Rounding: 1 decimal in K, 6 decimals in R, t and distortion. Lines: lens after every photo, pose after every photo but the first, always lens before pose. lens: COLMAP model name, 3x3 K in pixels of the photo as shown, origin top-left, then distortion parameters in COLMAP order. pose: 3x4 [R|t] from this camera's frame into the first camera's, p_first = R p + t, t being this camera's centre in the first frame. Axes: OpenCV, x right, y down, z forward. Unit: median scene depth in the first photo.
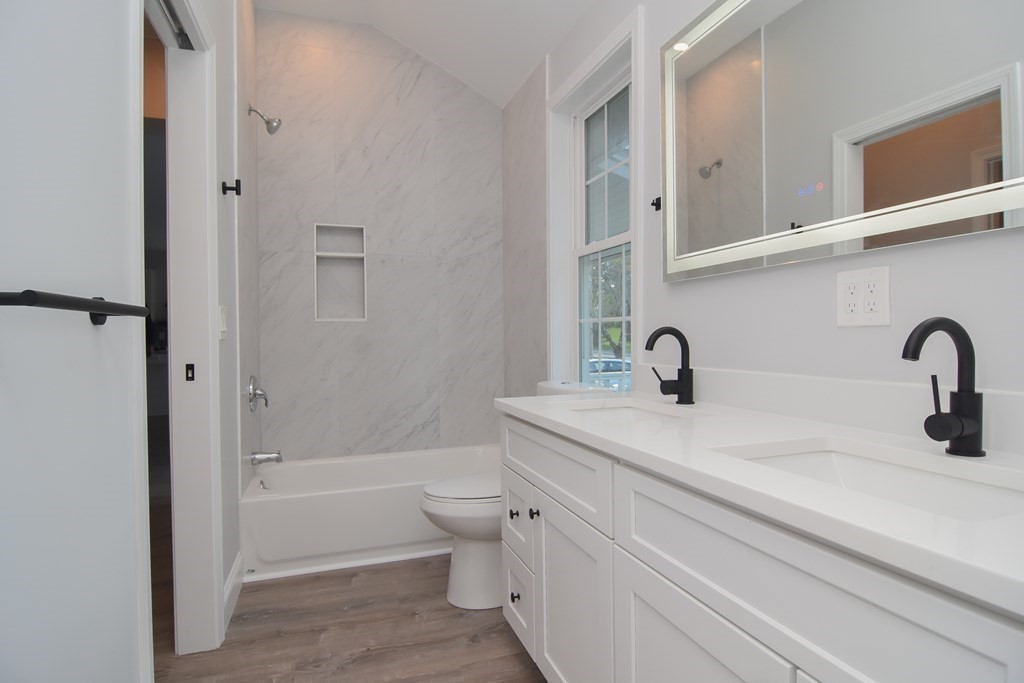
lens RADIAL K [[549.5, 0, 510.6], [0, 549.5, 336.9], [0, 0, 1]] dist [-0.009733, -0.009472]
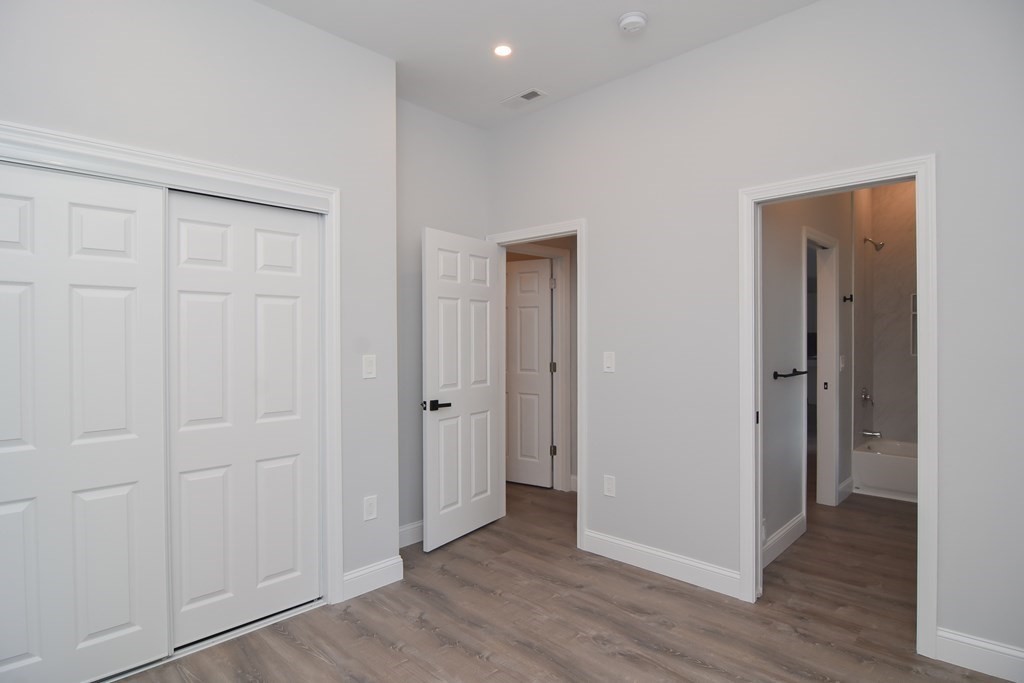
lens RADIAL K [[549.5, 0, 511.2], [0, 549.5, 341.8], [0, 0, 1]] dist [-0.009733, -0.009472]
pose [[0.457055, 0.021279, -0.889184, 0.764385], [-0.003981, 0.999753, 0.021878, -0.148161], [0.889429, -0.006459, 0.457027, -1.104333]]
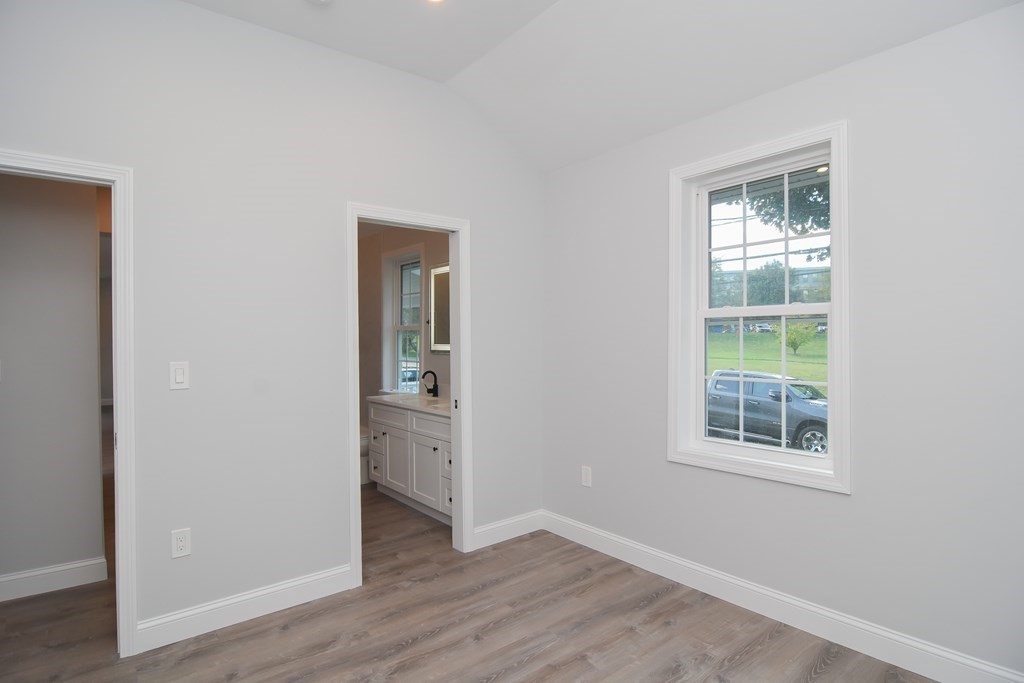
lens RADIAL K [[549.5, 0, 510.9], [0, 549.5, 338.8], [0, 0, 1]] dist [-0.009733, -0.009472]
pose [[0.936606, 0.008795, 0.350273, -0.260309], [-0.006648, 0.999951, -0.007333, -0.129875], [-0.350320, 0.004540, 0.936619, -1.468835]]
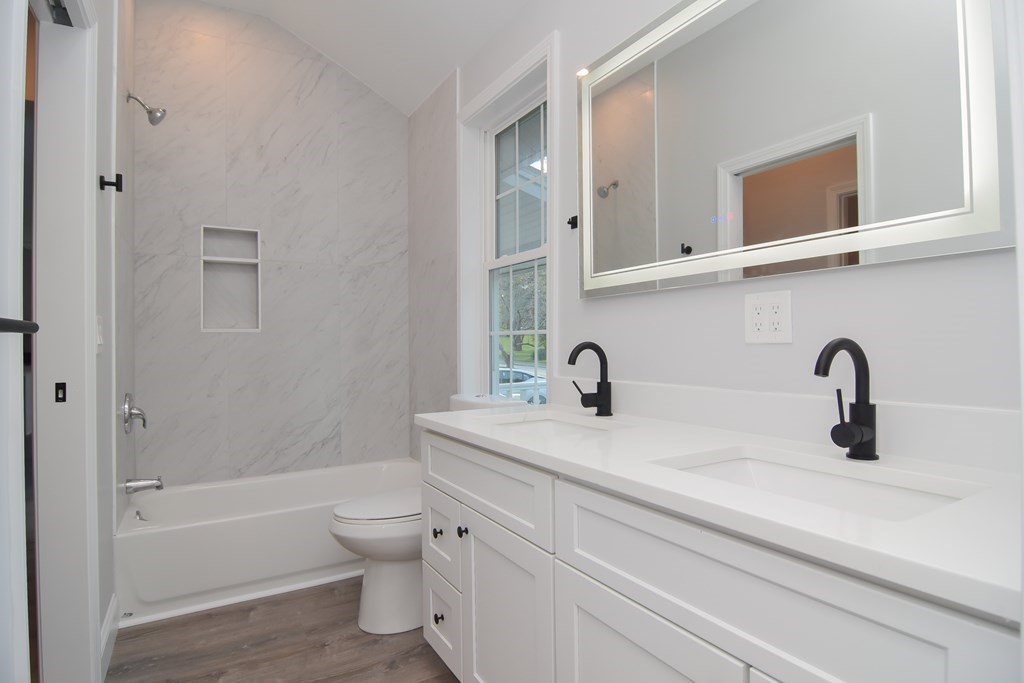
lens RADIAL K [[549.5, 0, 510.2], [0, 549.5, 336.7], [0, 0, 1]] dist [-0.009733, -0.009472]
pose [[0.979855, 0.003570, 0.199681, -0.050511], [-0.000326, 0.999867, -0.016277, -0.008511], [-0.199712, 0.015884, 0.979726, 0.008533]]
